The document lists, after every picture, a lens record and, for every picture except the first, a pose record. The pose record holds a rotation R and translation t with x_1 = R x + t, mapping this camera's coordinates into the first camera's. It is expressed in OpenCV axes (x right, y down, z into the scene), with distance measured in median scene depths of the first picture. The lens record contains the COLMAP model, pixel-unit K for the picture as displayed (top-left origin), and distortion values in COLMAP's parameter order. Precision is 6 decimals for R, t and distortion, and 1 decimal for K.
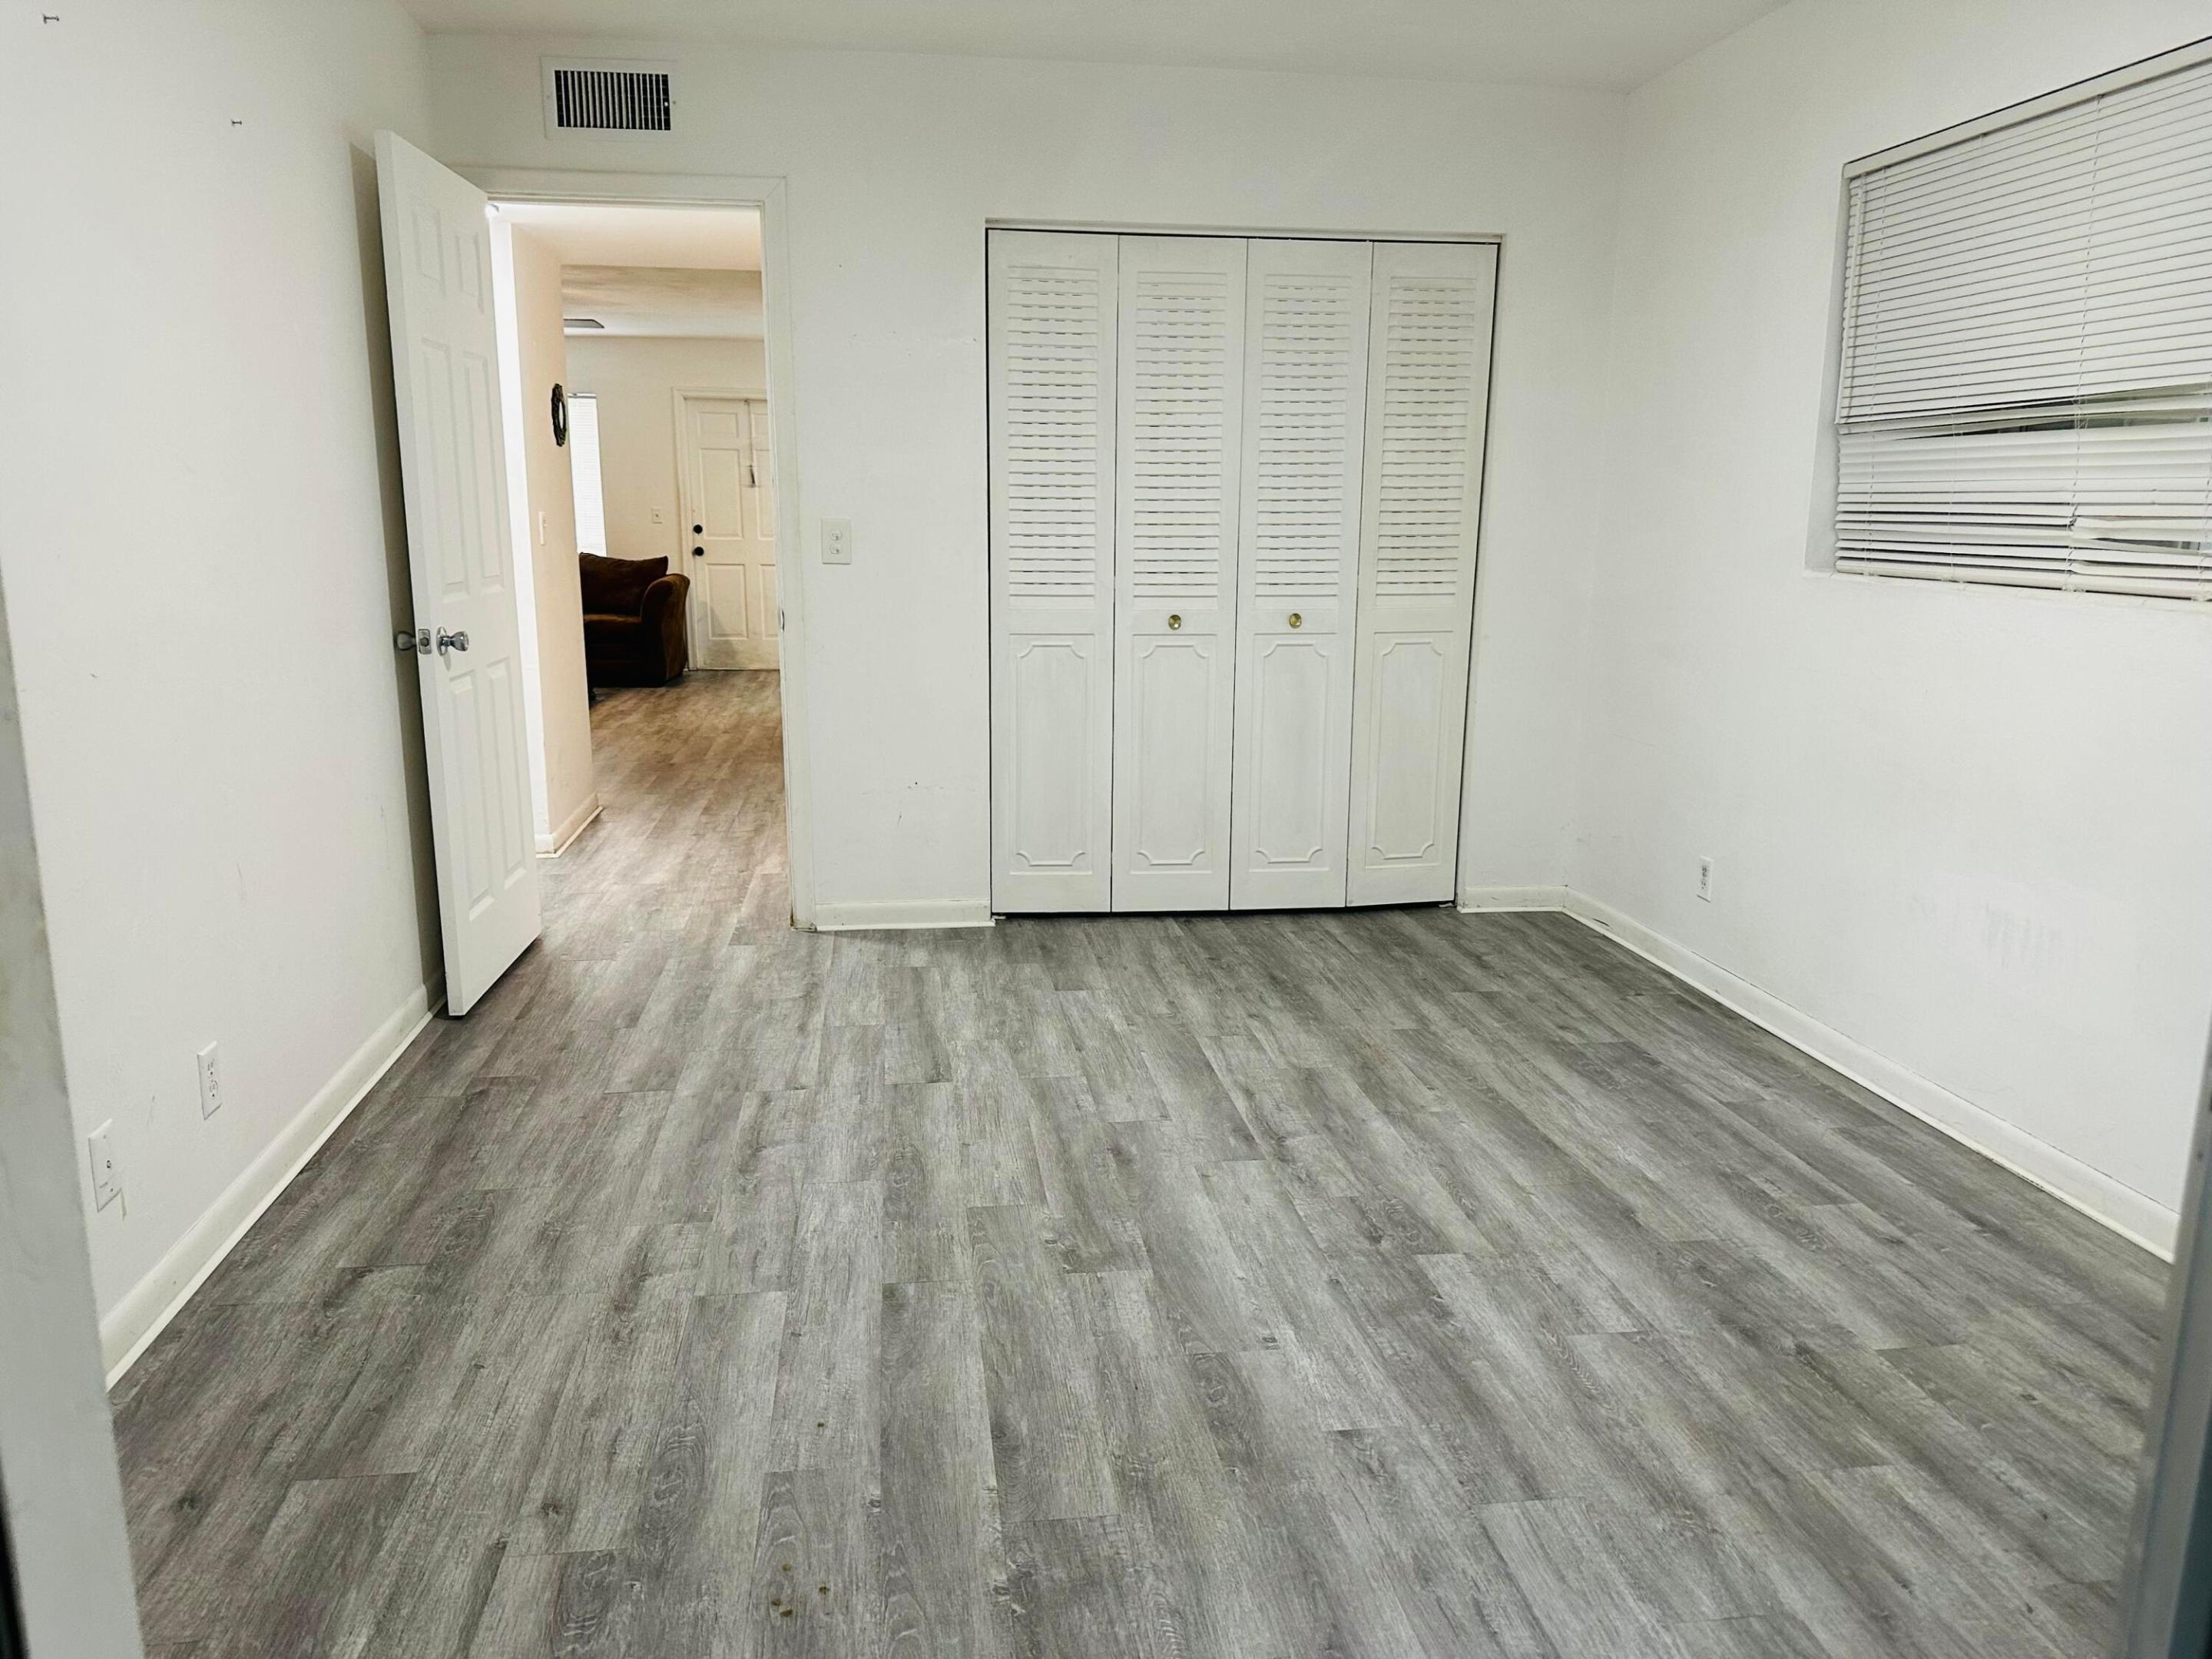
lens RADIAL K [[1575.1, 0, 1115.8], [0, 1575.1, 840.2], [0, 0, 1]] dist [0.074304, -0.088775]
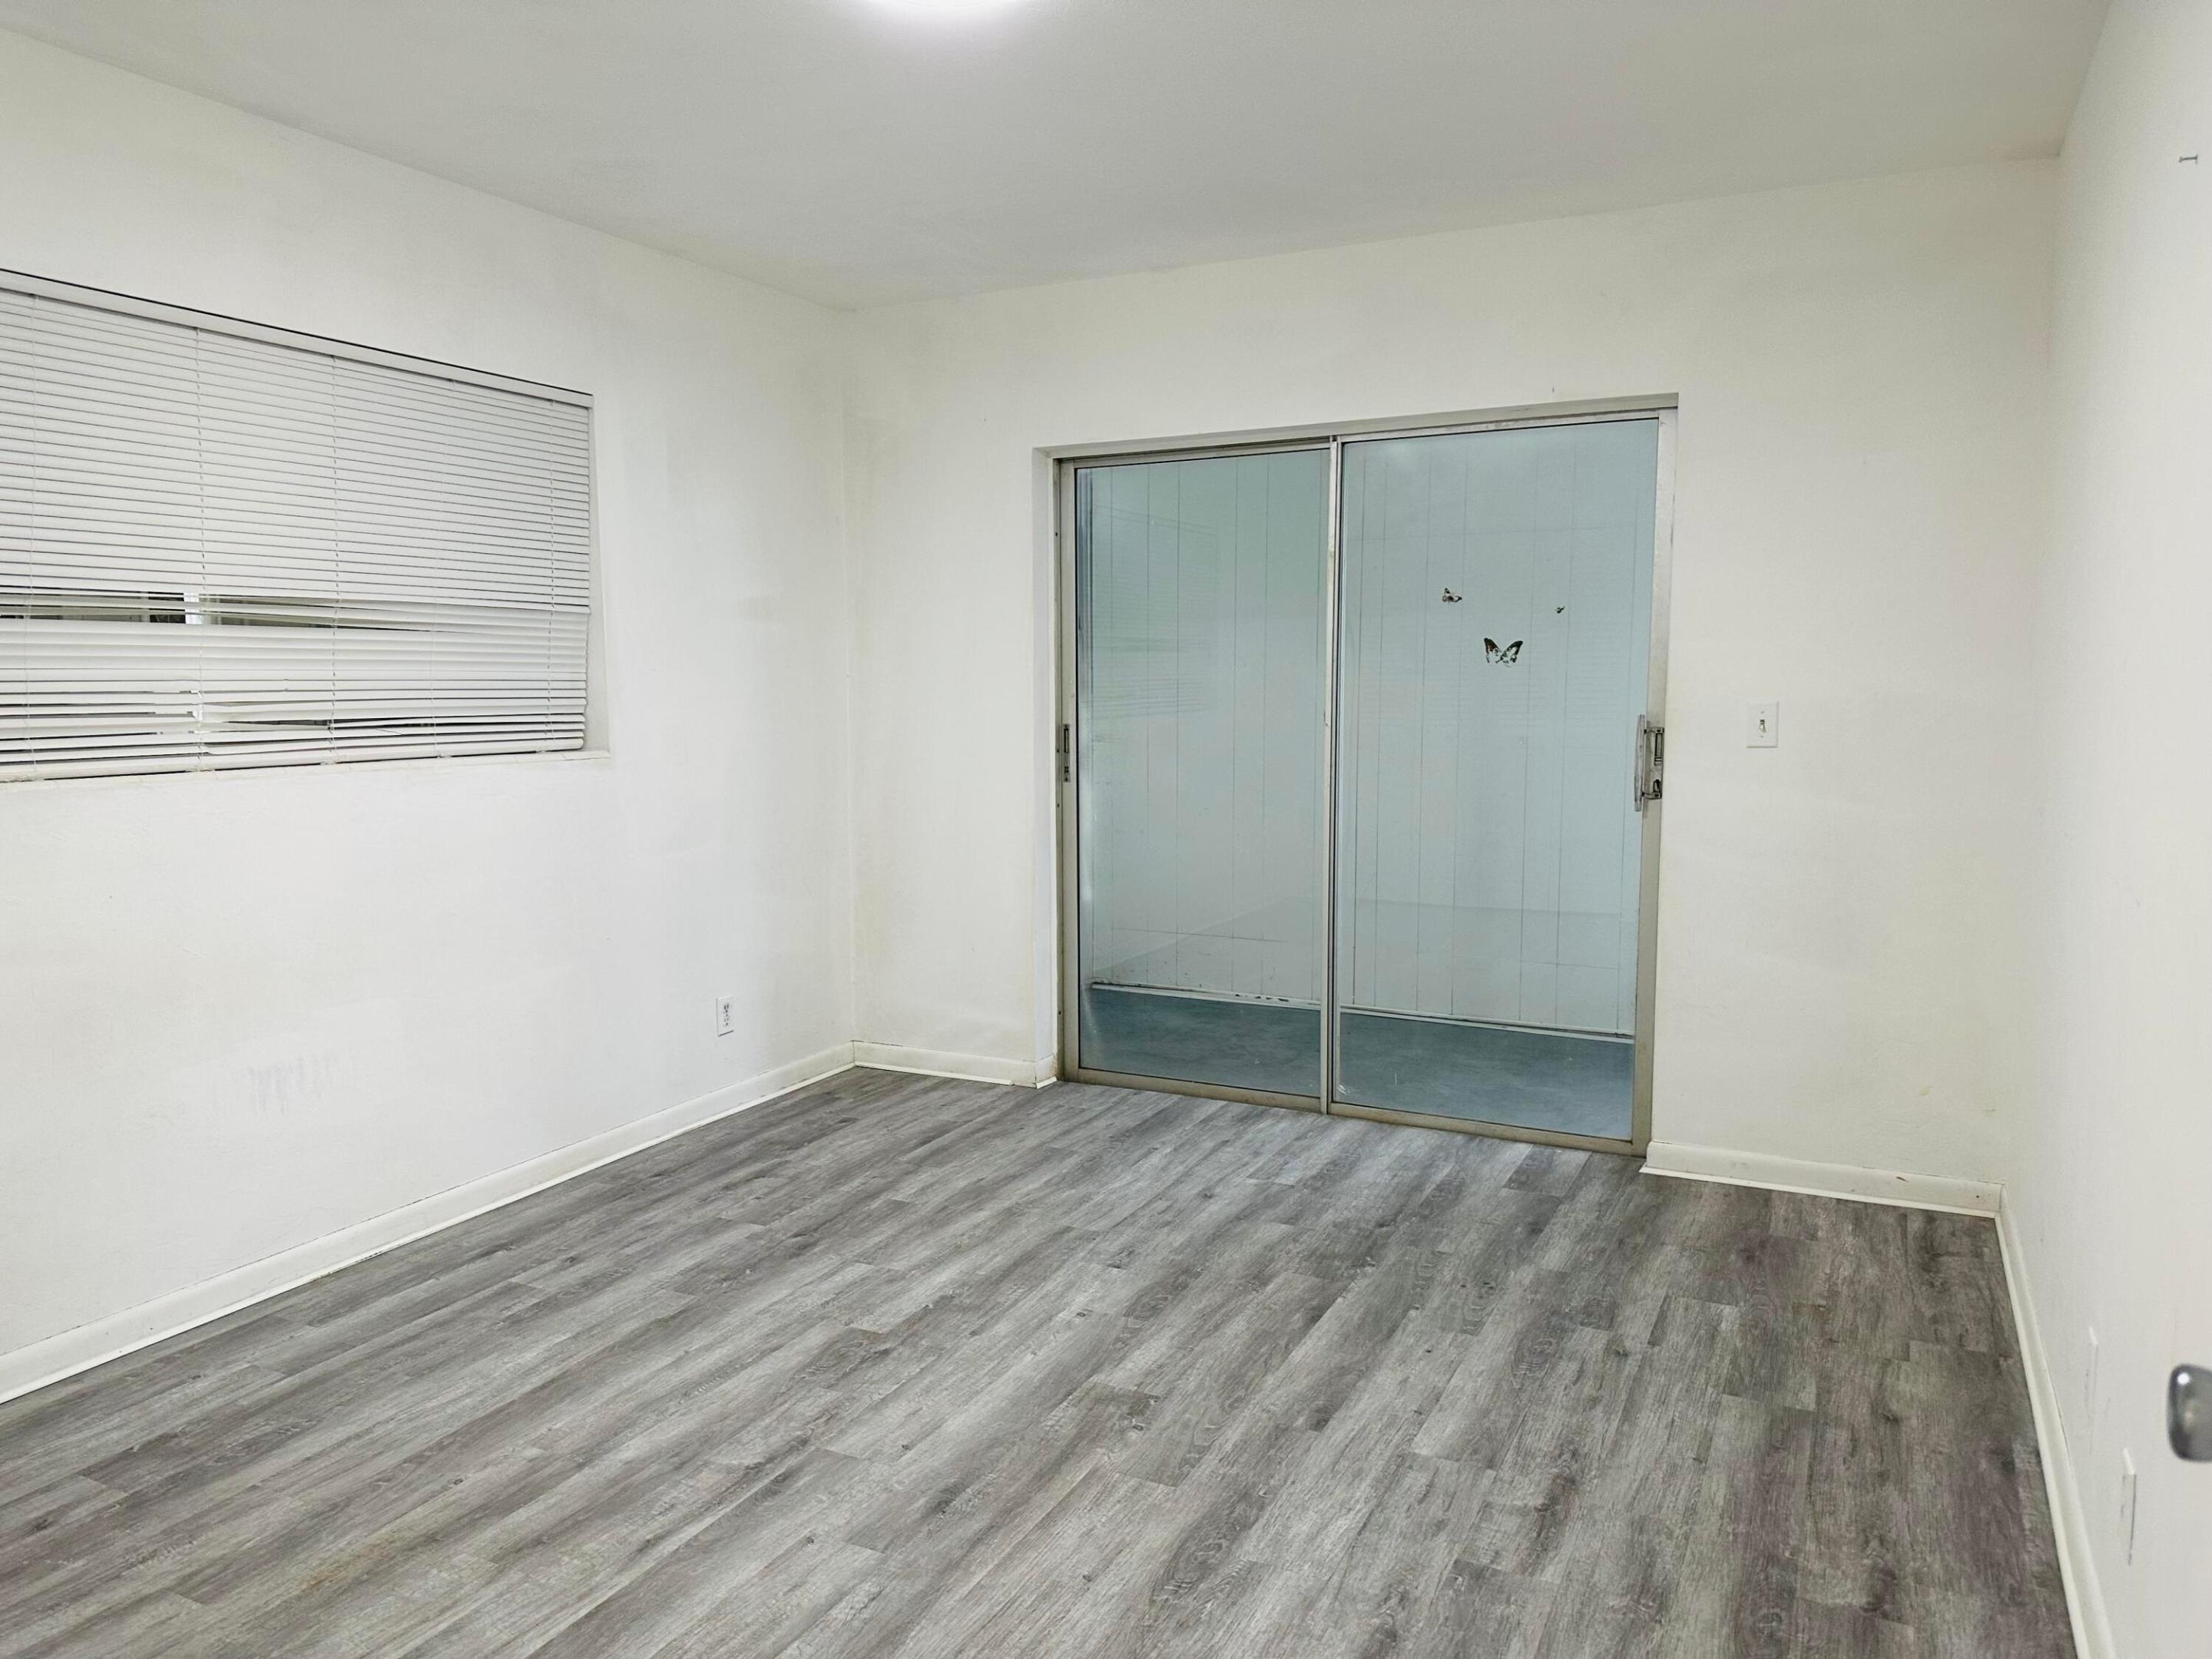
lens RADIAL K [[1575.1, 0, 1082.4], [0, 1575.1, 818.7], [0, 0, 1]] dist [0.074304, -0.088775]
pose [[-0.817912, -0.057458, 0.572466, -0.578537], [0.116450, 0.957874, 0.262519, -0.389240], [-0.563435, 0.281381, -0.776766, 1.737989]]
